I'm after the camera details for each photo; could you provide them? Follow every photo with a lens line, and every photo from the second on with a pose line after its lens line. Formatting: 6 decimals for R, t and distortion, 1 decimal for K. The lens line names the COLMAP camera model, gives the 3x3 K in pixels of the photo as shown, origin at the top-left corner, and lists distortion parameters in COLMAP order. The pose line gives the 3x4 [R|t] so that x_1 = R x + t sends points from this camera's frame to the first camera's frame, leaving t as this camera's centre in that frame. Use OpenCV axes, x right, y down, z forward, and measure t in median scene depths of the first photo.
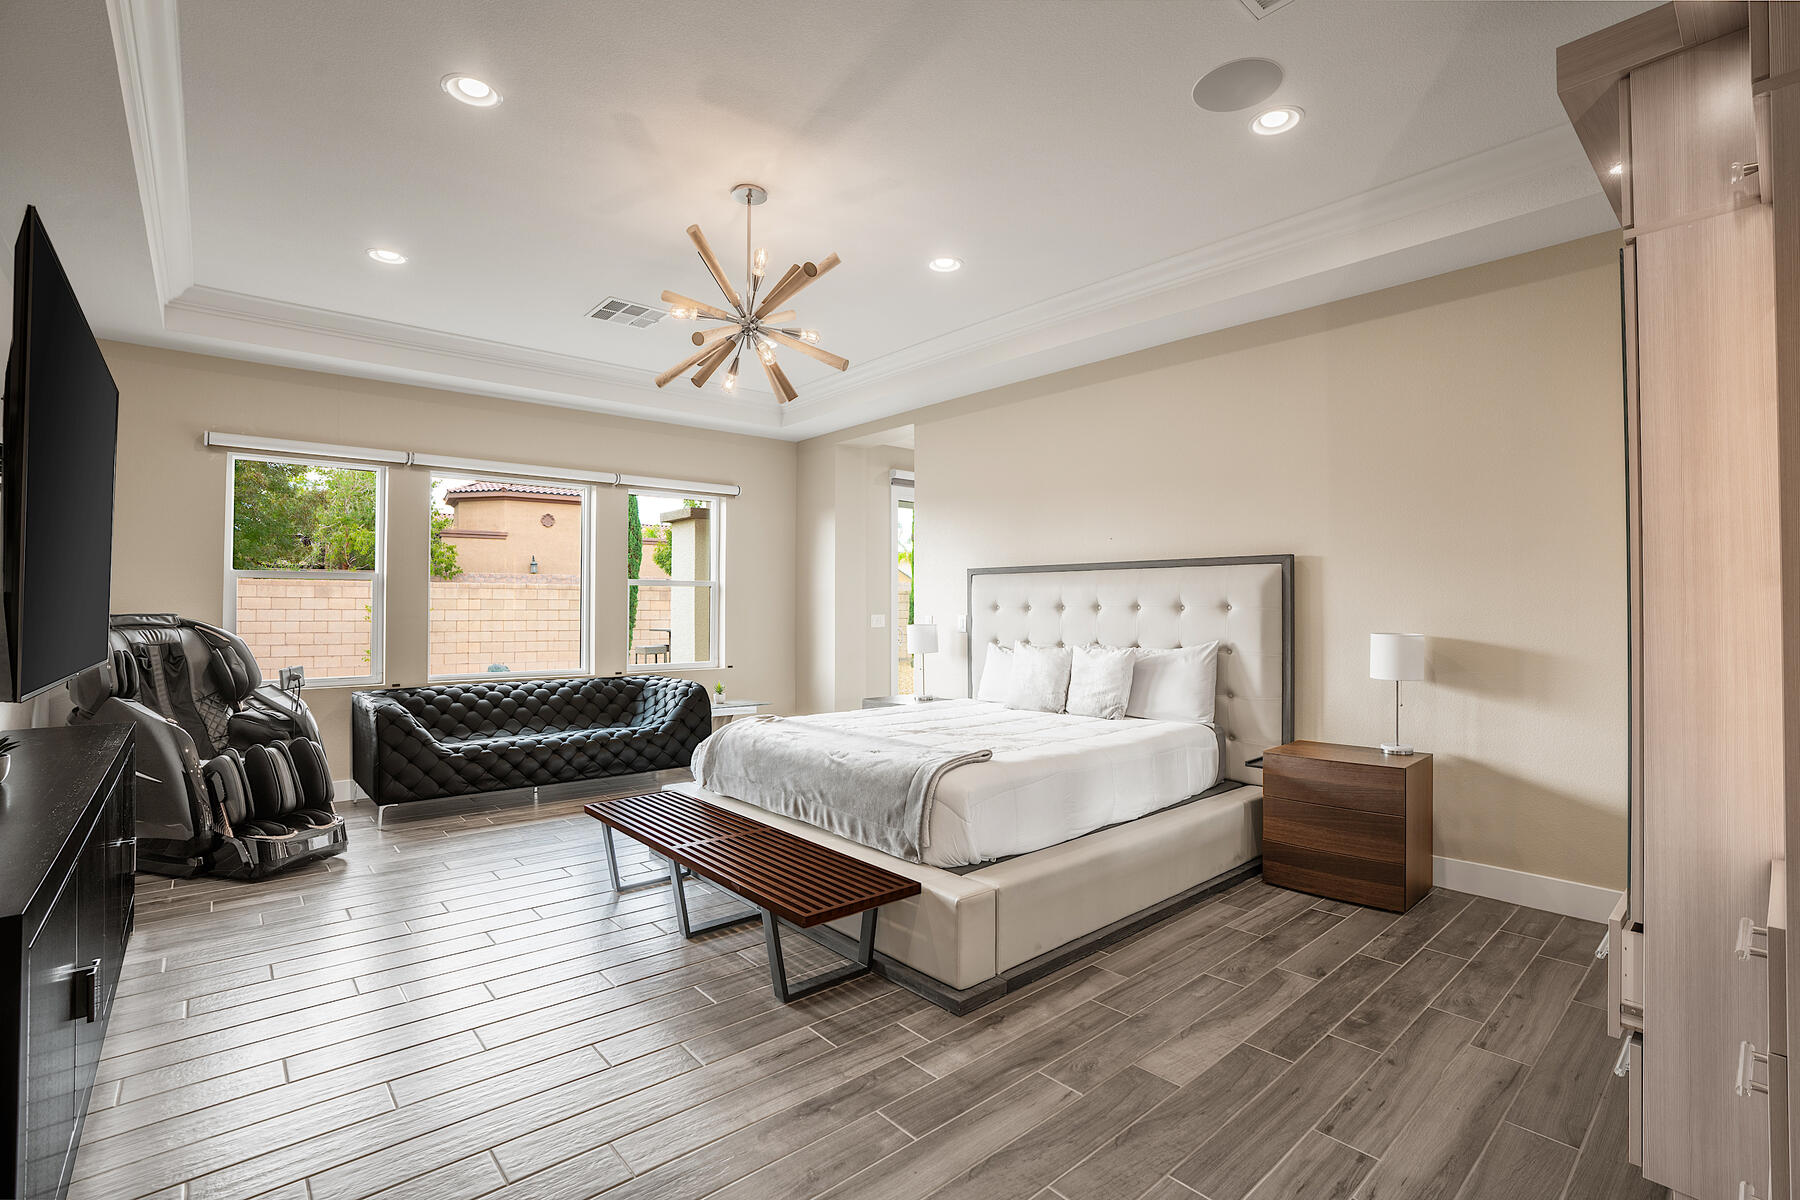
lens RADIAL K [[819.0, 0, 904.6], [0, 819.0, 594.2], [0, 0, 1]] dist [-0.073536, 0.027798]
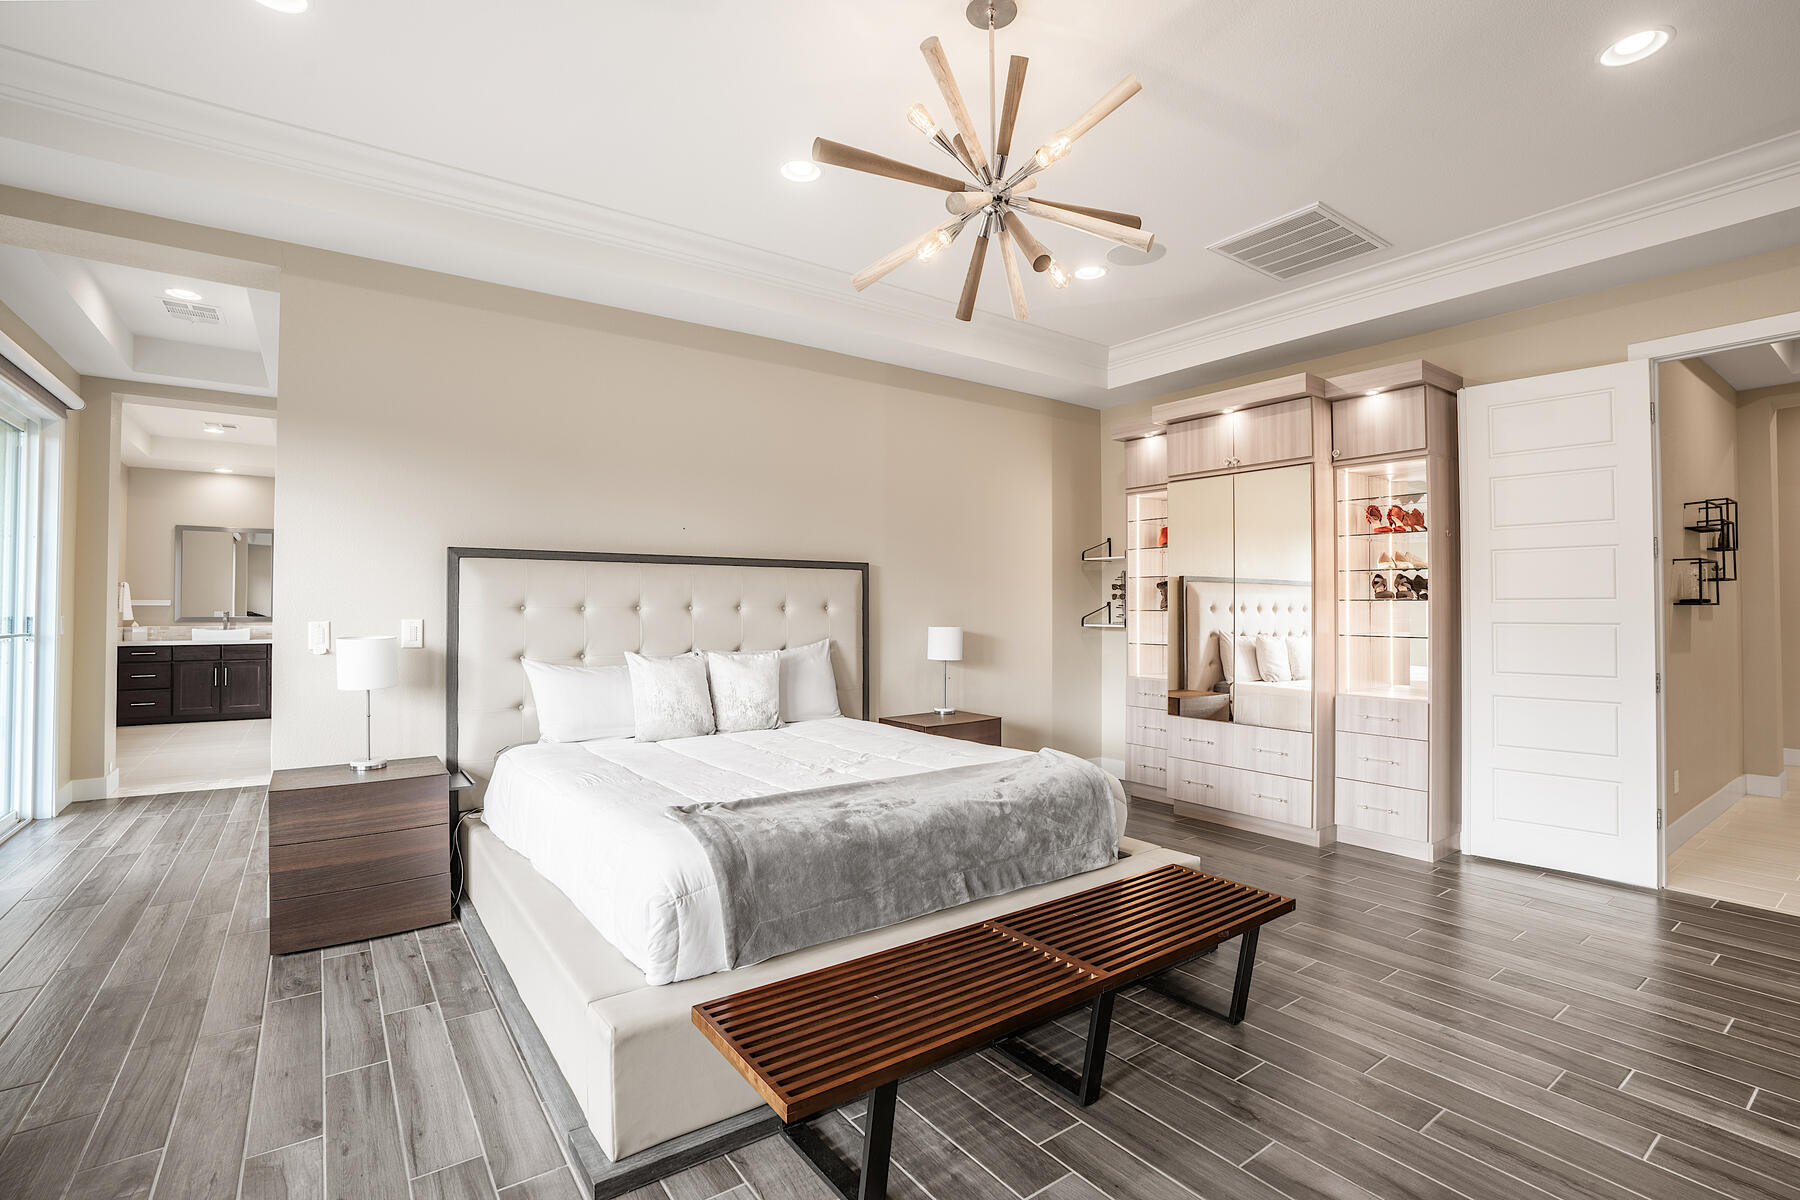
lens RADIAL K [[819.0, 0, 904.6], [0, 819.0, 594.2], [0, 0, 1]] dist [-0.073536, 0.027798]
pose [[0.090765, 0.020924, 0.995653, -0.658383], [-0.013573, 0.999712, -0.019772, 0.017733], [-0.995780, -0.011720, 0.091023, 0.770133]]
